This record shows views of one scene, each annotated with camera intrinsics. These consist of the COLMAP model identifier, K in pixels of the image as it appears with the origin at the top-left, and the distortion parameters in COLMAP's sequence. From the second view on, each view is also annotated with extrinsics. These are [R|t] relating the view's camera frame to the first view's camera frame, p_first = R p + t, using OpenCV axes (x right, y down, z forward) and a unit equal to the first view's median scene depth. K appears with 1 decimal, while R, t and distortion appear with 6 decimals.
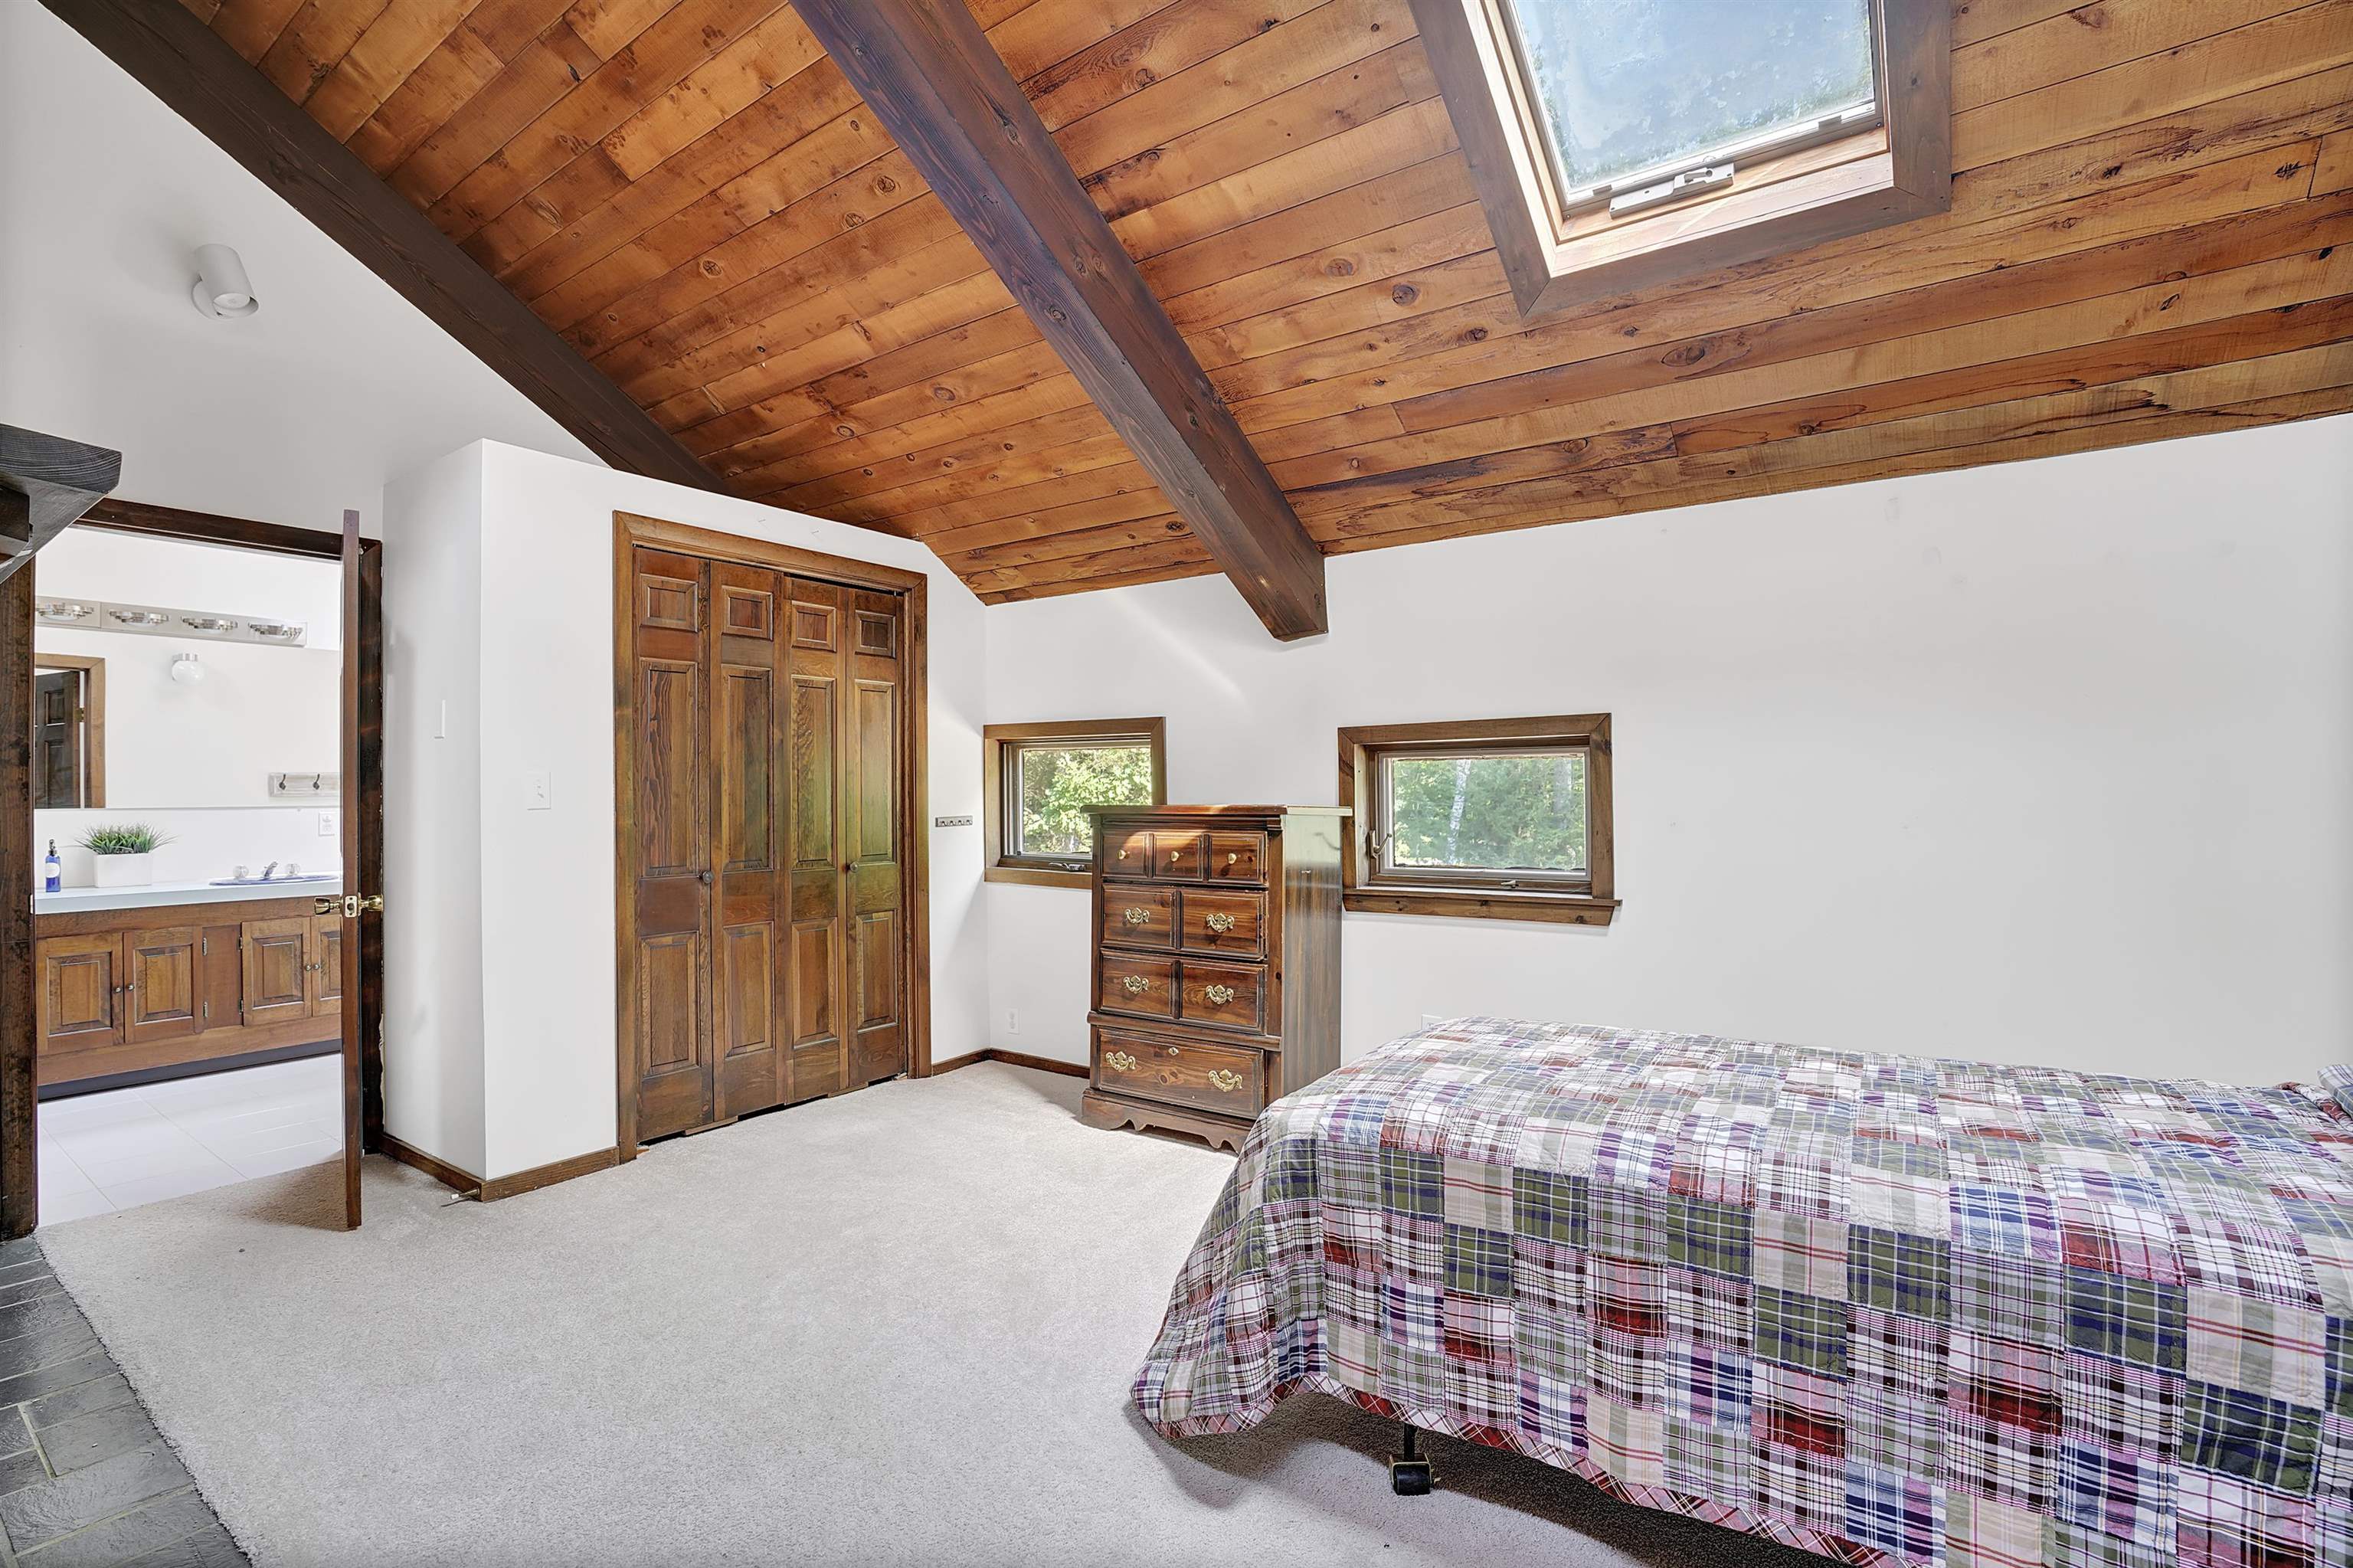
lens RADIAL K [[1090.4, 0, 1153.4], [0, 1090.4, 790.9], [0, 0, 1]] dist [-0.074230, 0.033087]
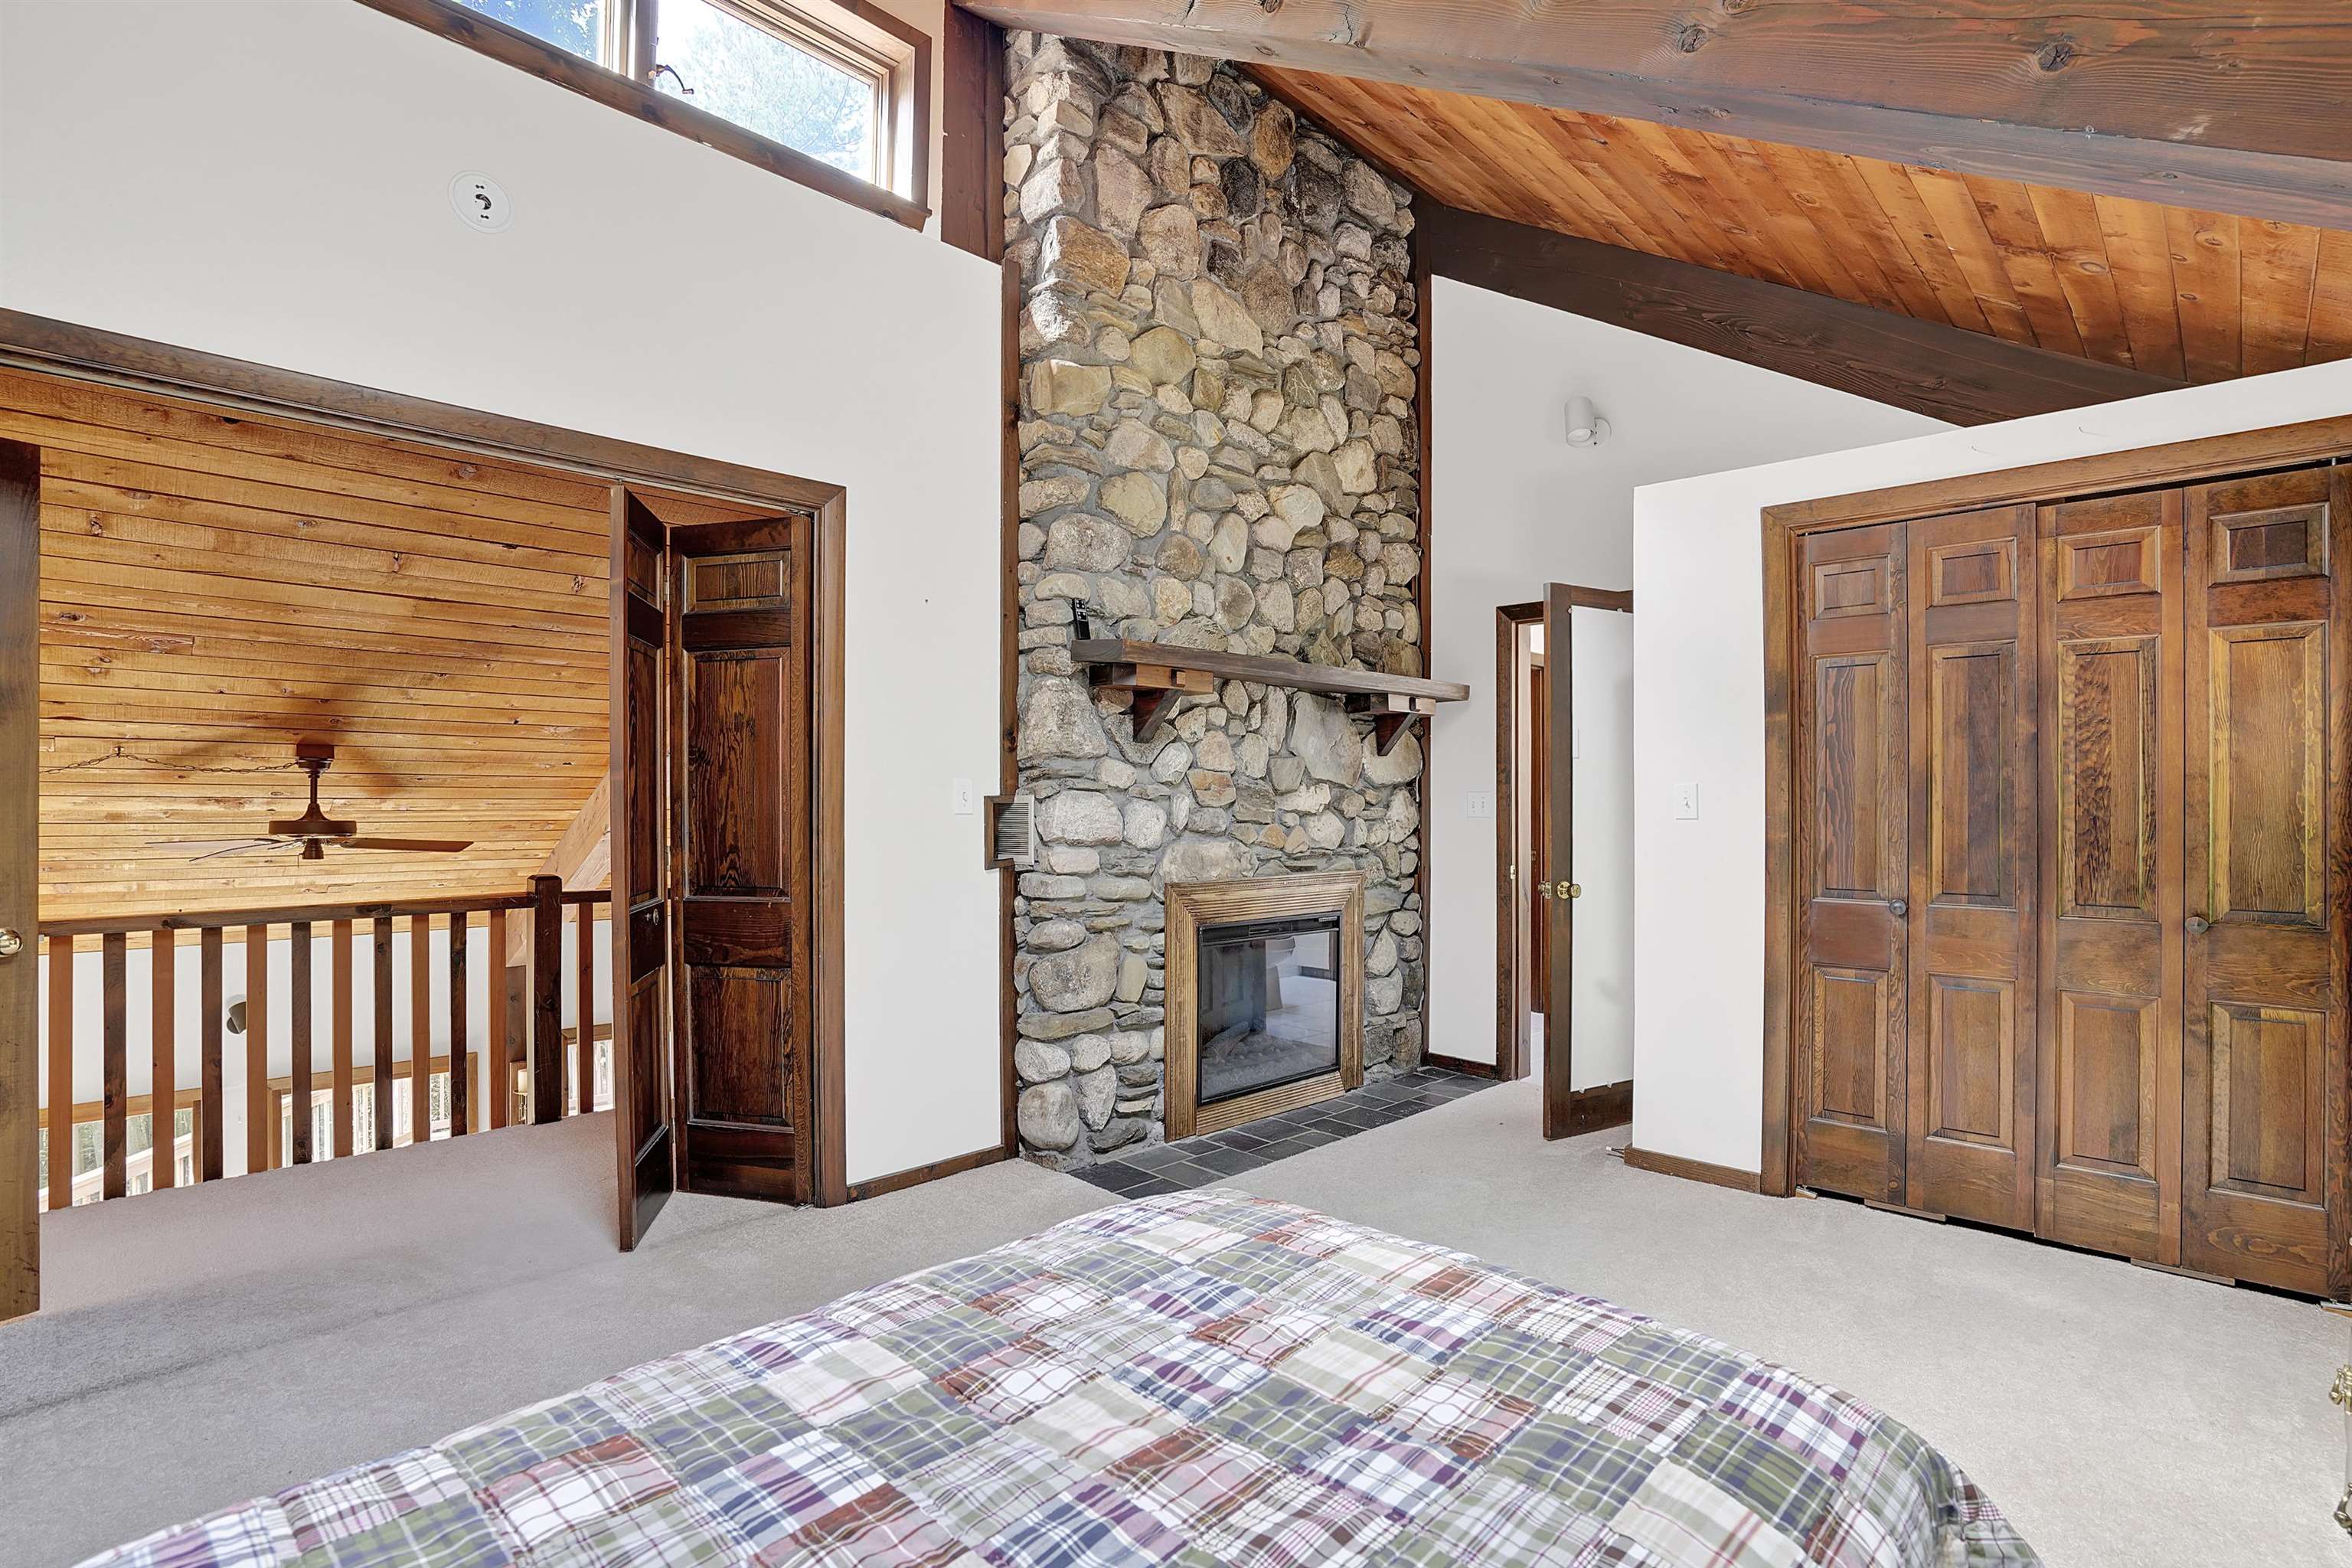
lens RADIAL K [[1089.9, 0, 1152.9], [0, 1089.9, 790.9], [0, 0, 1]] dist [-0.074230, 0.033087]
pose [[-0.146158, -0.008132, -0.989228, 0.480169], [-0.001362, 0.999967, -0.008019, -0.002095], [0.989260, 0.000176, -0.146164, 0.554061]]
